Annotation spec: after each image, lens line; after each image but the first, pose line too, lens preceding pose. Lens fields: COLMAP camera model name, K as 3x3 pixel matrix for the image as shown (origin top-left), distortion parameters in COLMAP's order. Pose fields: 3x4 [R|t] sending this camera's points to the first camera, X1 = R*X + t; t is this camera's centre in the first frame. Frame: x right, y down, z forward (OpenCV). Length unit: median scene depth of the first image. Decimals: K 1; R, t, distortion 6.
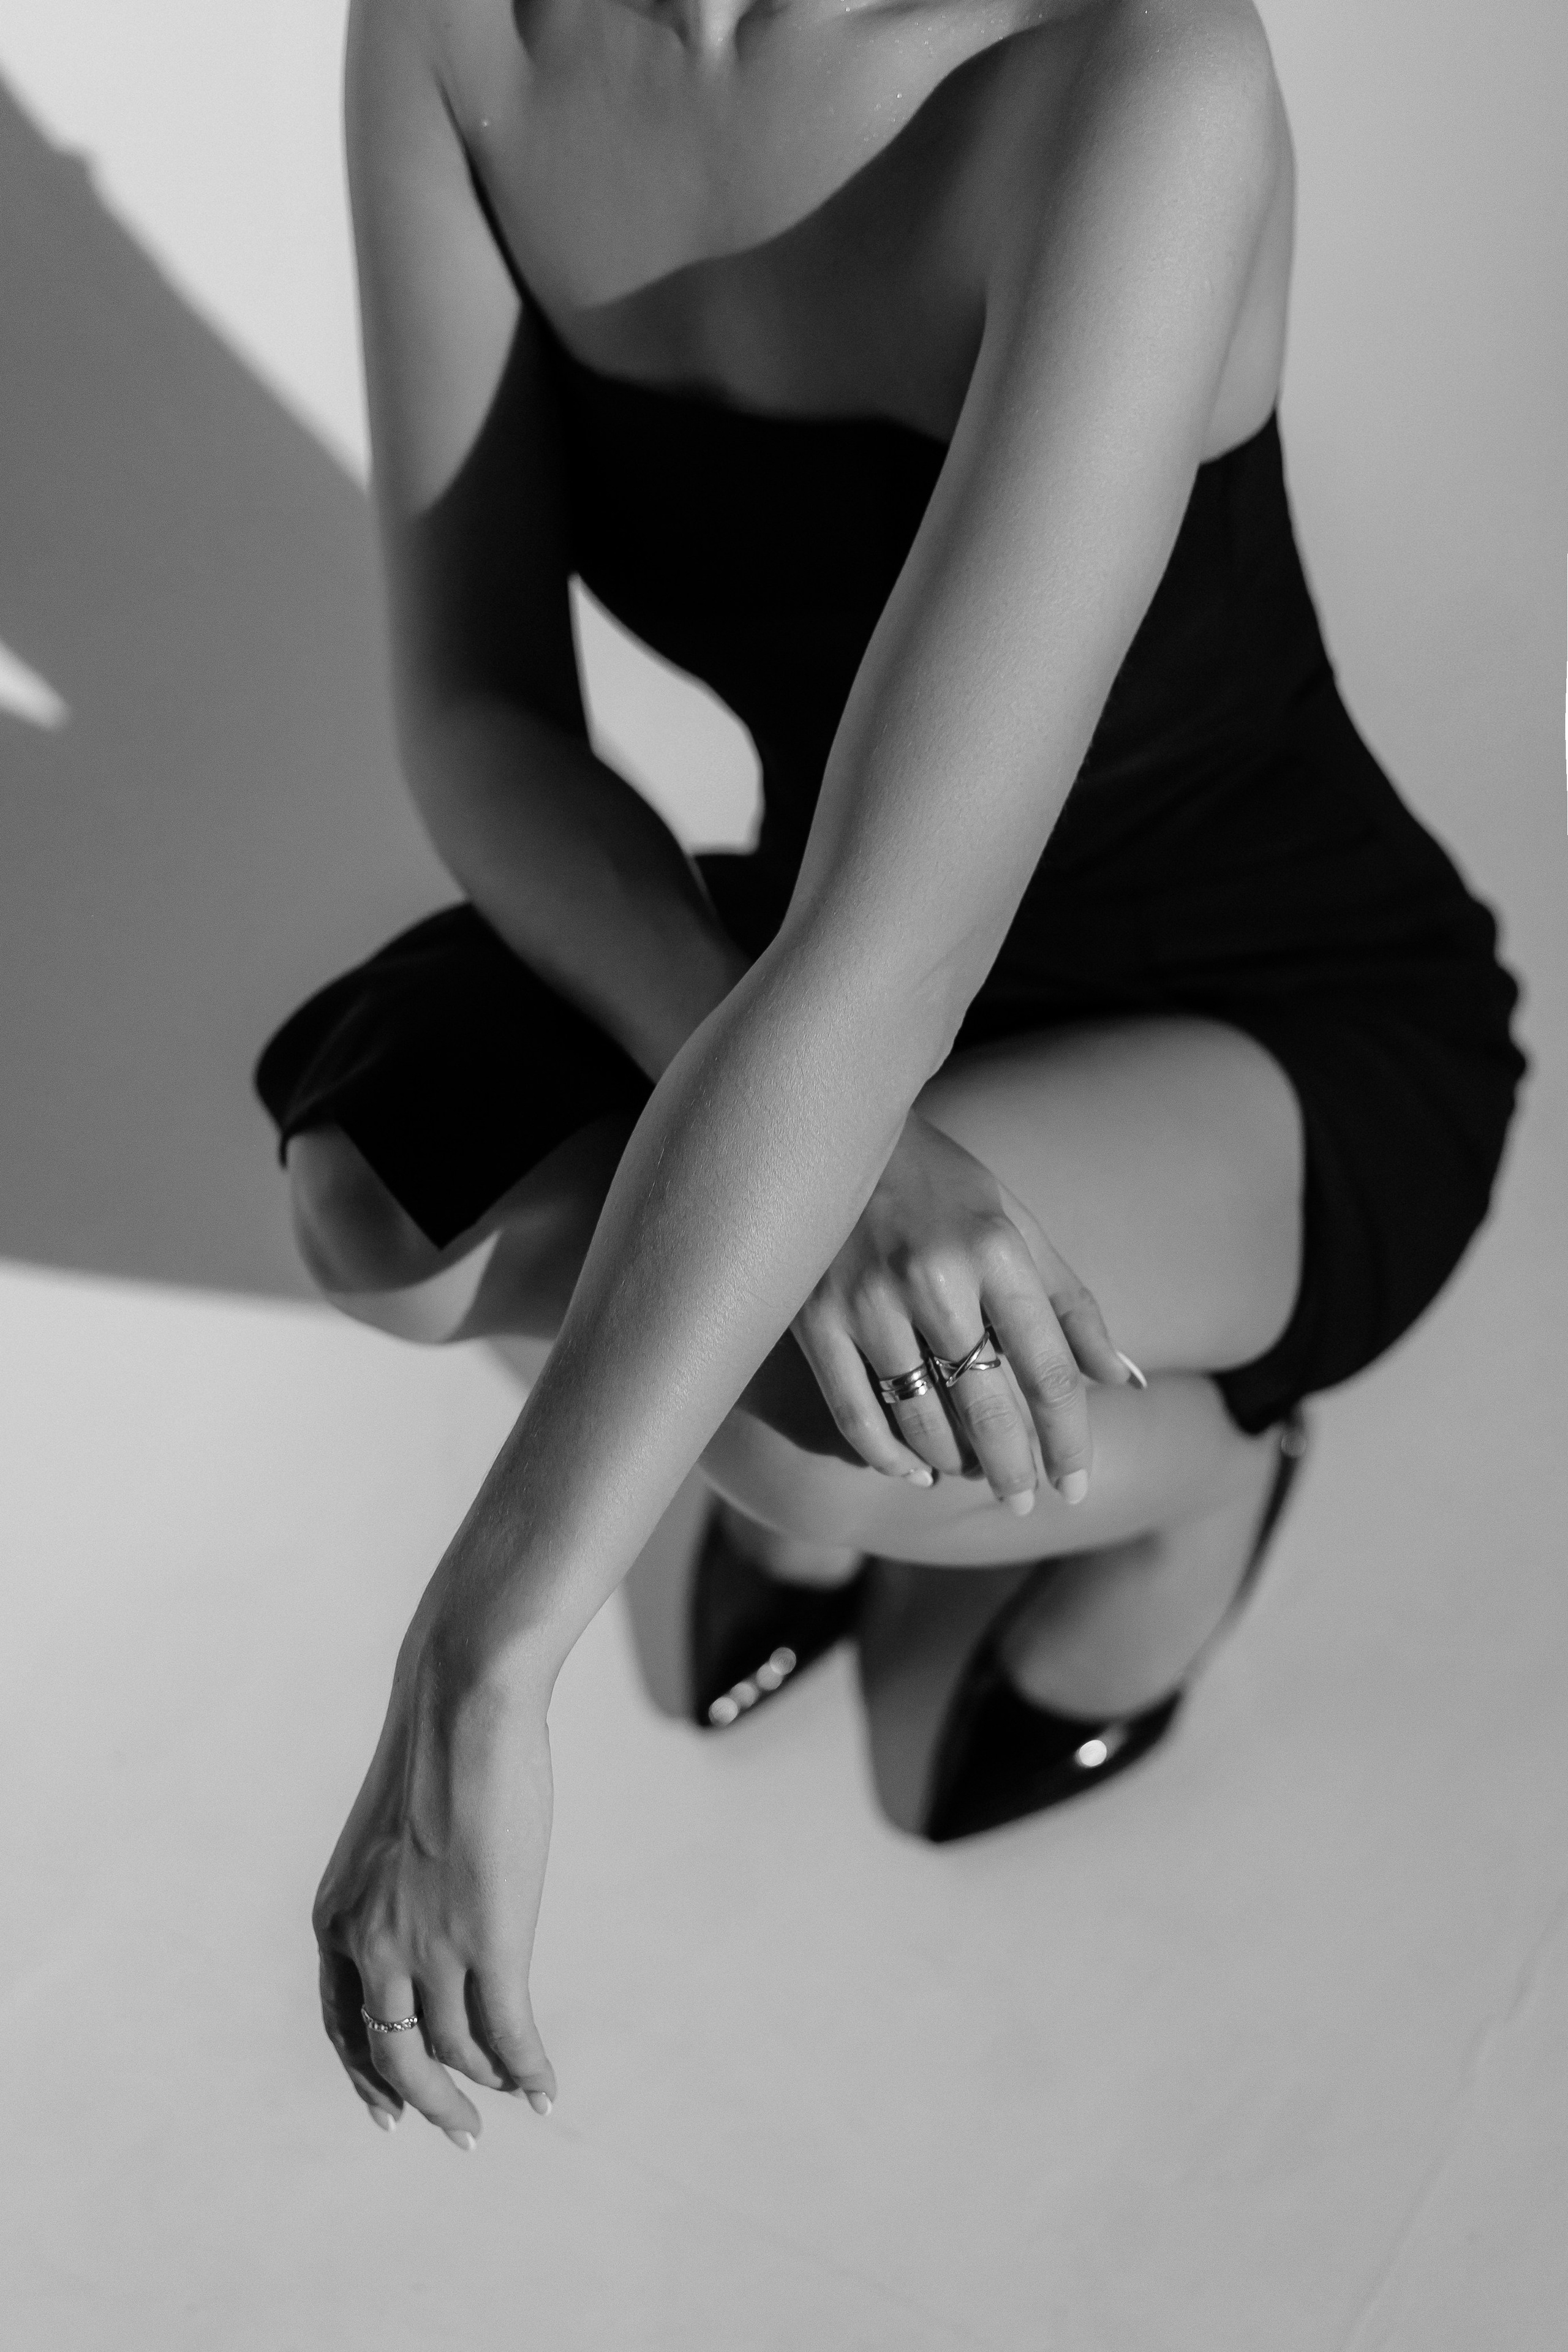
lens RADIAL K [[4142.8, 0, 785.7], [0, 4142.8, 1248.7], [0, 0, 1]] dist [0.061494, 0.157168]
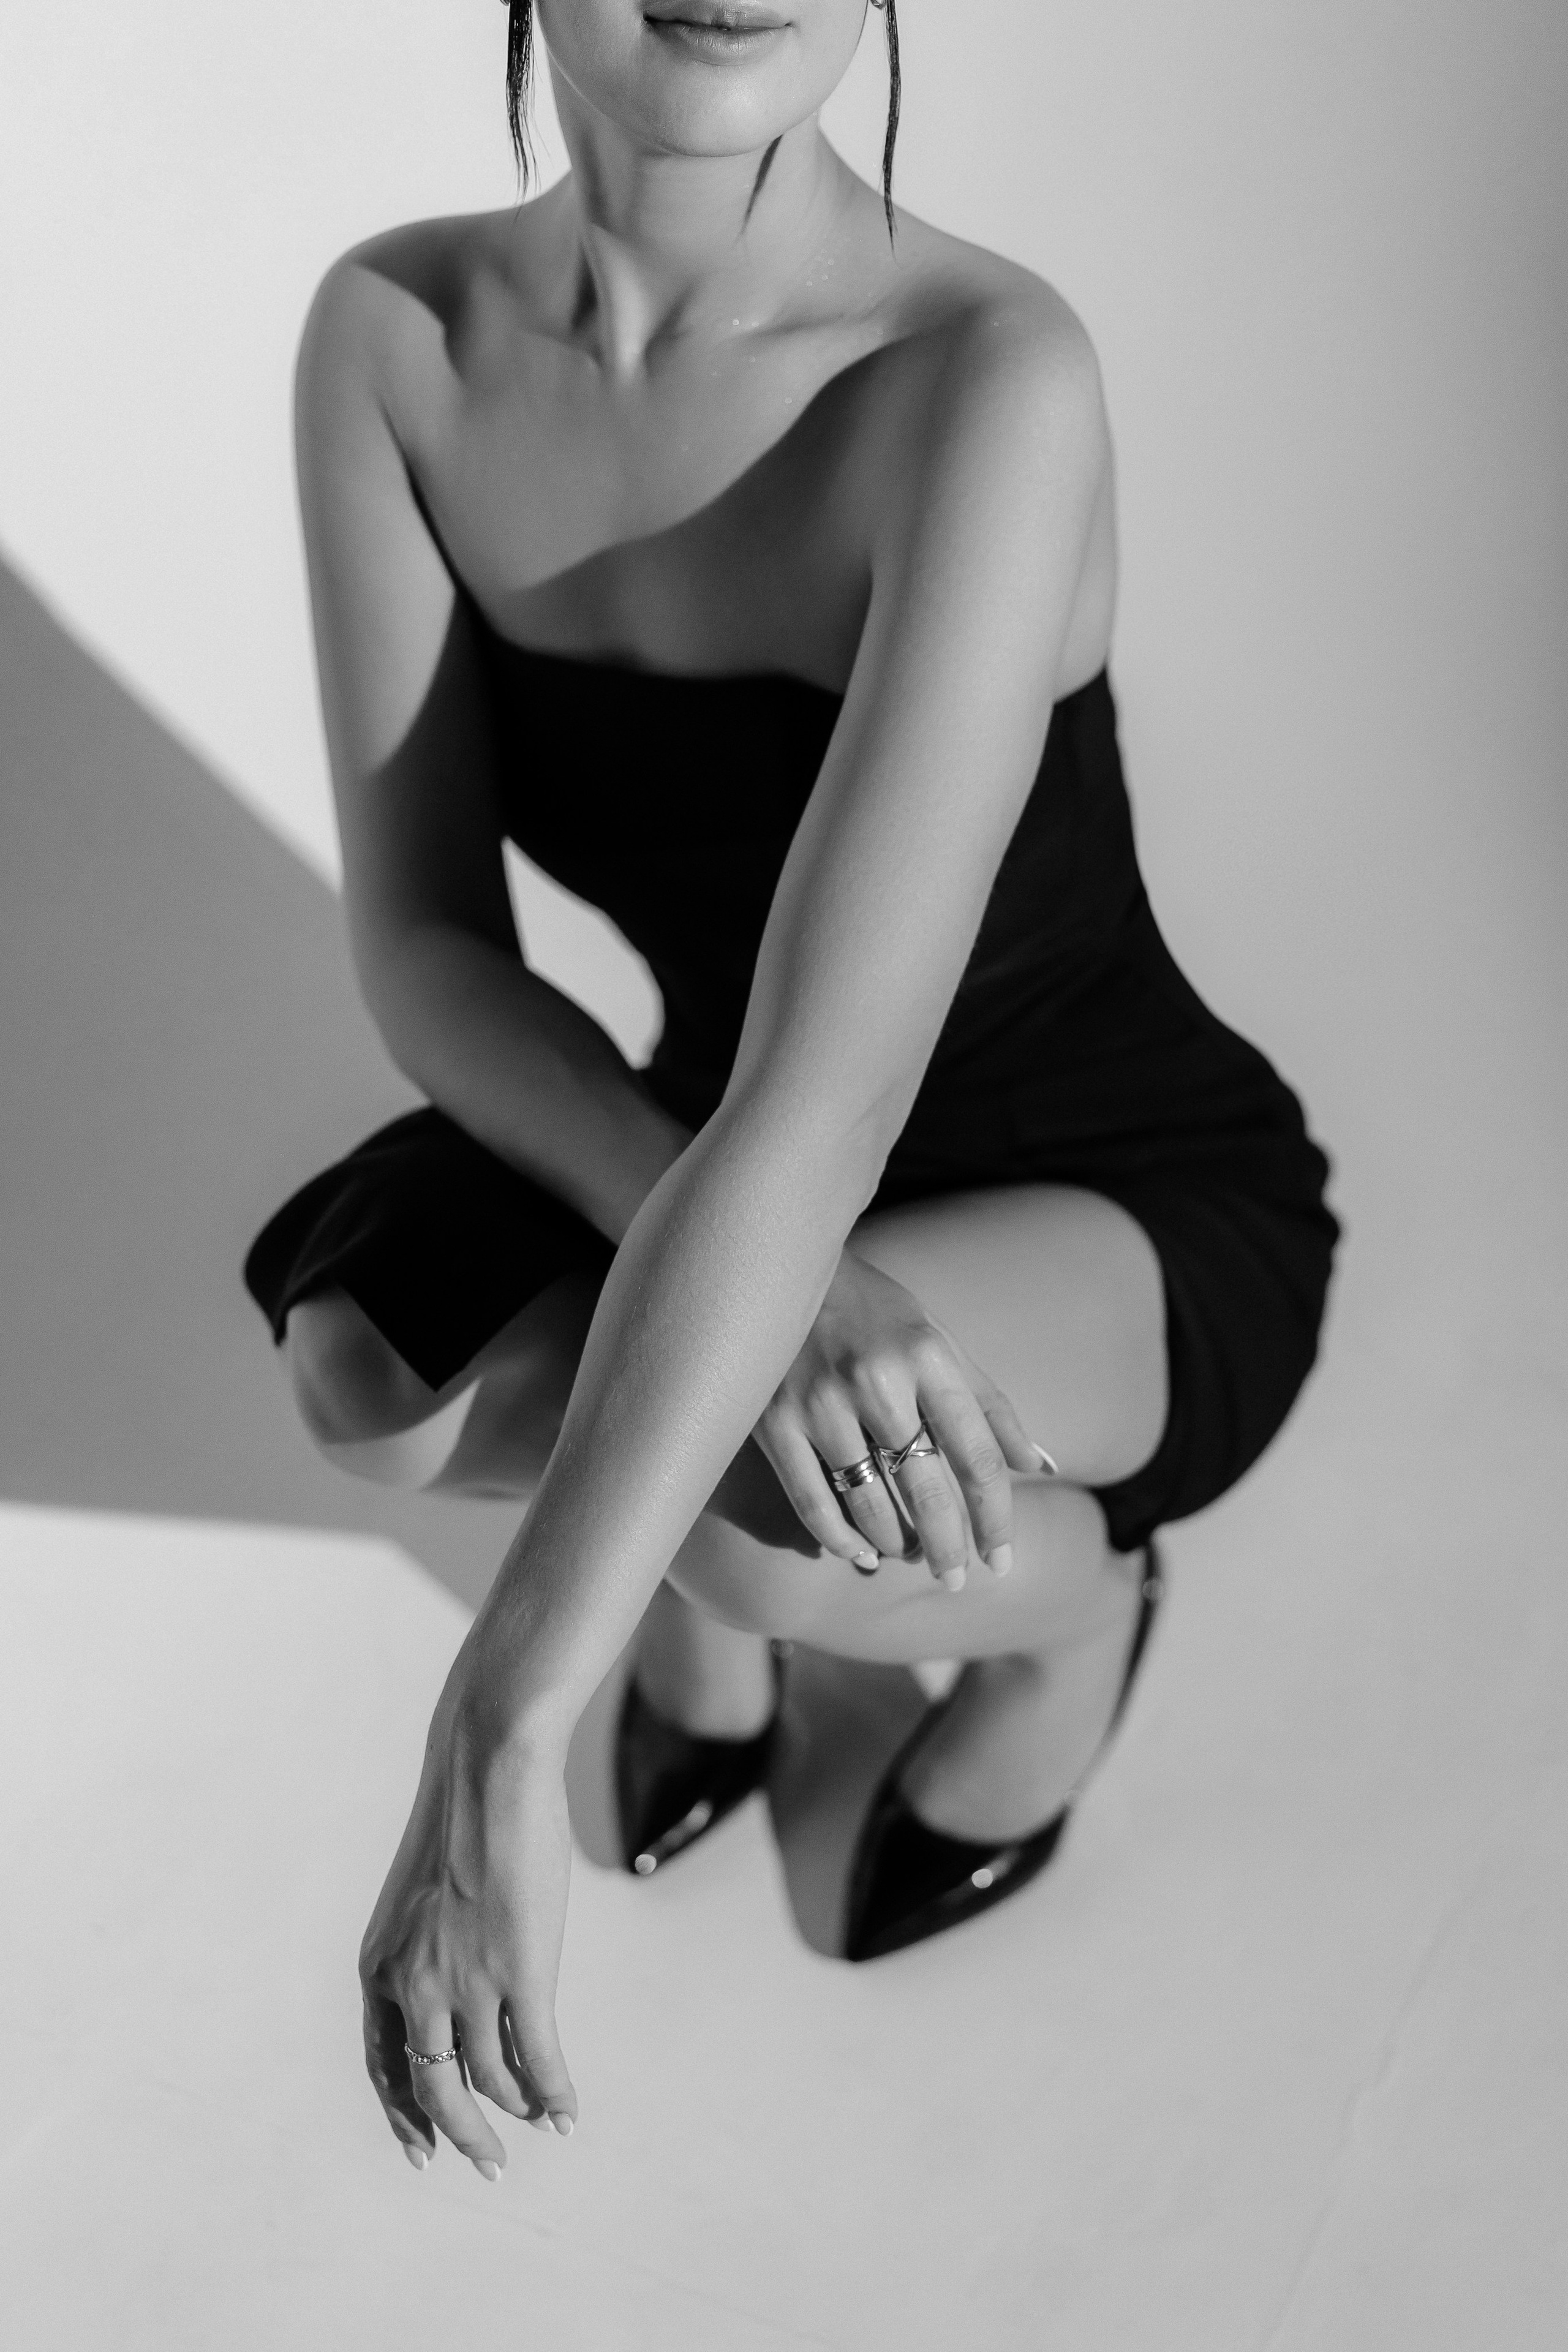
lens RADIAL K [[4142.8, 0, 785.7], [0, 4142.8, 1248.7], [0, 0, 1]] dist [0.061494, 0.157168]
pose [[0.997018, -0.042514, 0.064400, -0.062225], [0.048132, 0.994924, -0.088370, 0.071044], [-0.060317, 0.091207, 0.994004, -0.160212]]
